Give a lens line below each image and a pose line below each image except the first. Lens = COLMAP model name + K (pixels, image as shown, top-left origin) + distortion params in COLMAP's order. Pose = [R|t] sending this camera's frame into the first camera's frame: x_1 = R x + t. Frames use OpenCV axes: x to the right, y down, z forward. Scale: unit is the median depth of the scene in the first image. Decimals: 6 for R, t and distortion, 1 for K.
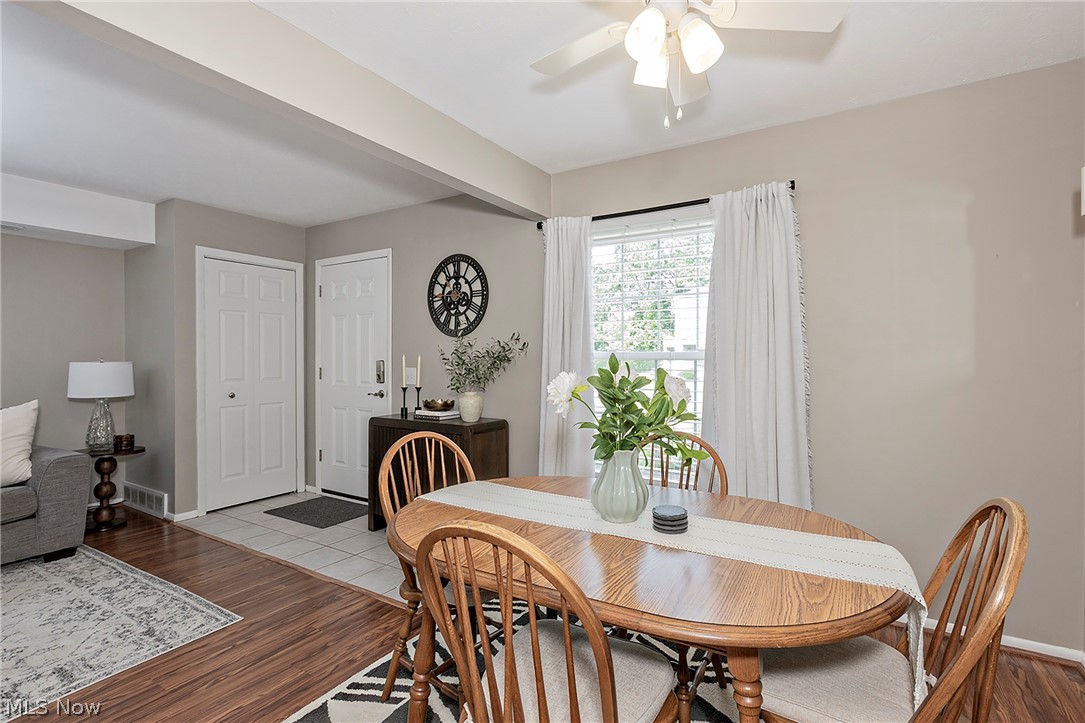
lens RADIAL K [[508.7, 0, 547.9], [0, 508.7, 355.8], [0, 0, 1]] dist [0.011855, 0.001495]
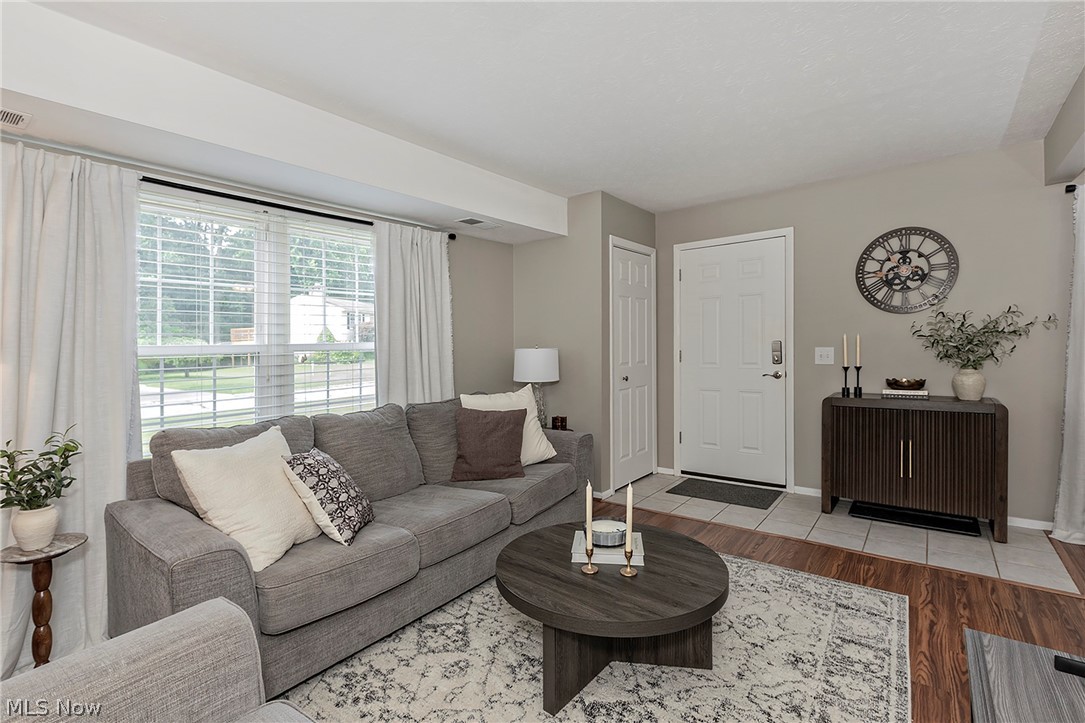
lens RADIAL K [[496.7, 0, 547.5], [0, 496.7, 357.1], [0, 0, 1]] dist [0.008696, -0.000140]
pose [[0.995263, -0.022364, -0.094612, -0.767175], [0.024781, 0.999394, 0.024450, 0.005583], [0.094008, -0.026679, 0.995214, -0.009290]]
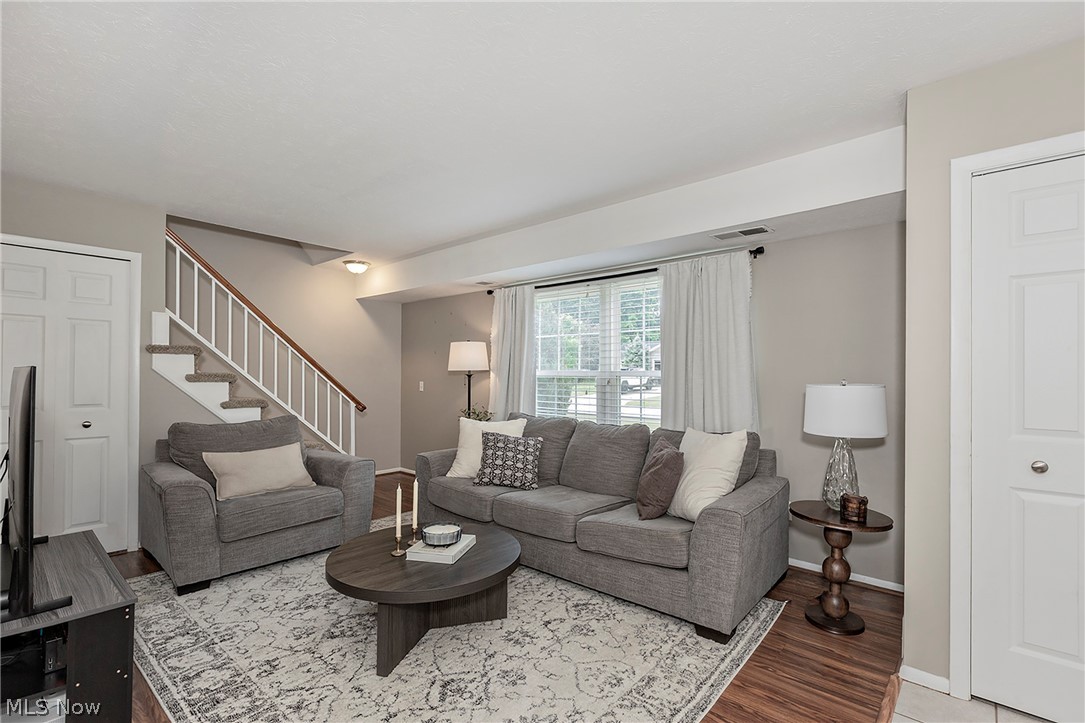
lens RADIAL K [[483.3, 0, 546.3], [0, 483.3, 382.0], [0, 0, 1]] dist [0.030603, 0.000633]
pose [[-0.164018, 0.015270, -0.986339, -0.171975], [0.003297, 0.999883, 0.014932, 0.002752], [0.986452, -0.000803, -0.164049, 0.751013]]
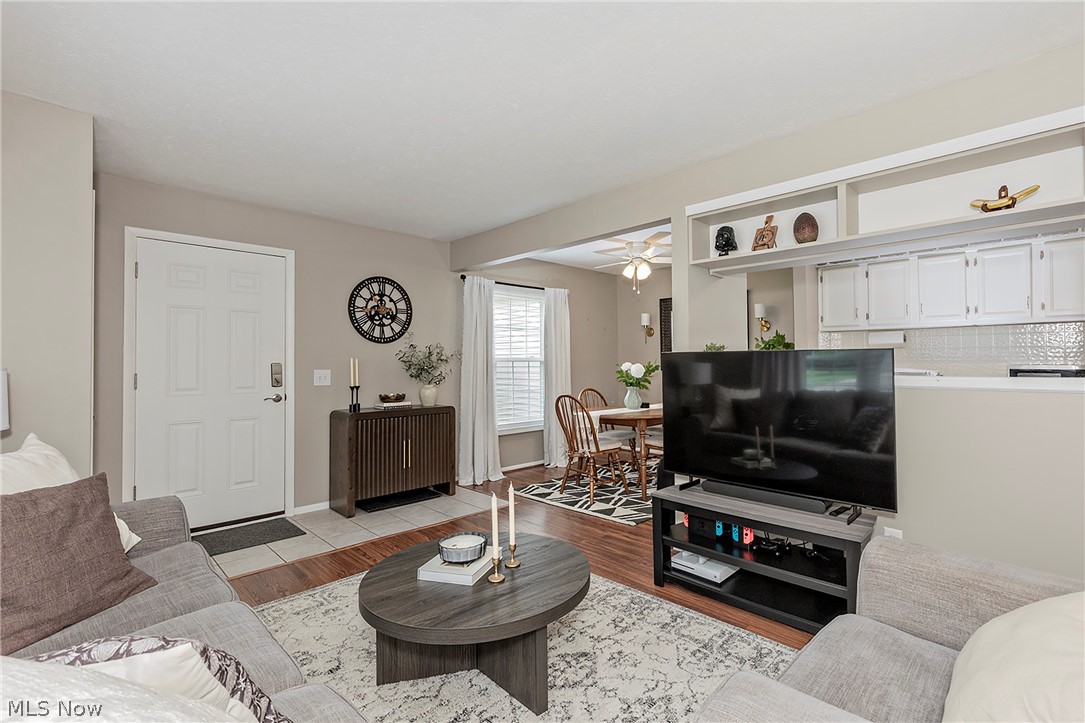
lens RADIAL K [[496.7, 0, 572.0], [0, 496.7, 366.0], [0, 0, 1]] dist [0.008696, -0.000140]
pose [[0.222823, -0.011015, 0.974797, -1.256574], [0.001626, 0.999939, 0.010927, 0.005193], [-0.974858, -0.000850, 0.222827, 0.279571]]
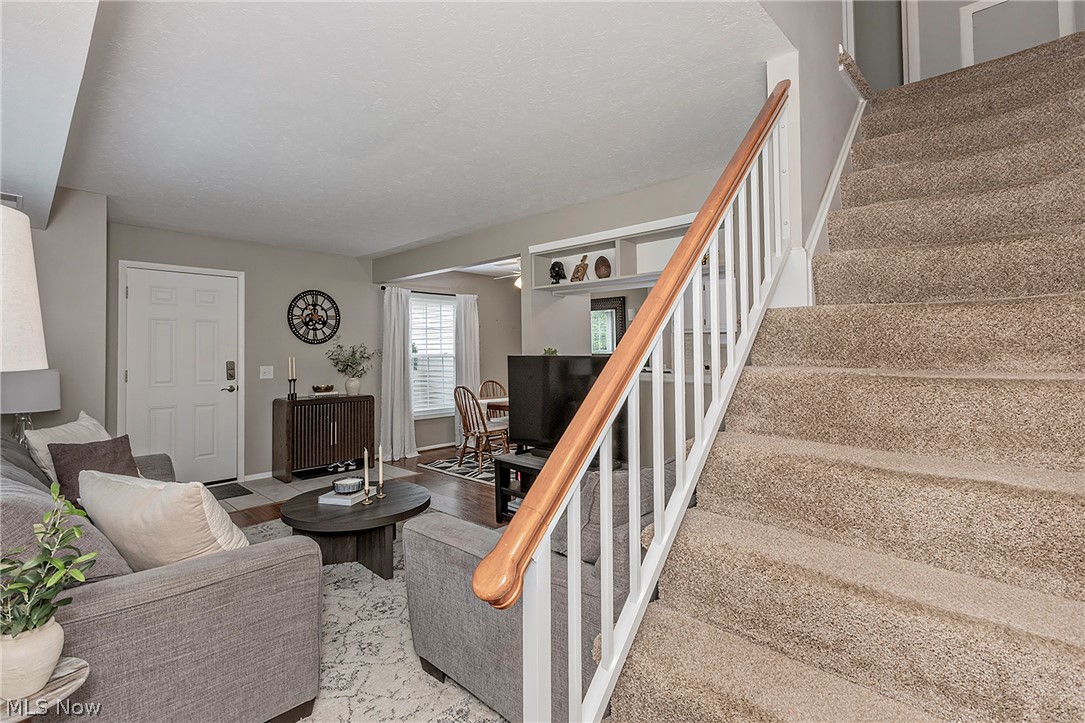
lens RADIAL K [[510.0, 0, 509.7], [0, 510.0, 355.0], [0, 0, 1]] dist [0.015741, -0.000191]
pose [[0.257844, -0.010421, 0.966130, -1.506522], [0.004095, 0.999945, 0.009693, -0.017535], [-0.966178, 0.001457, 0.257872, 0.043137]]
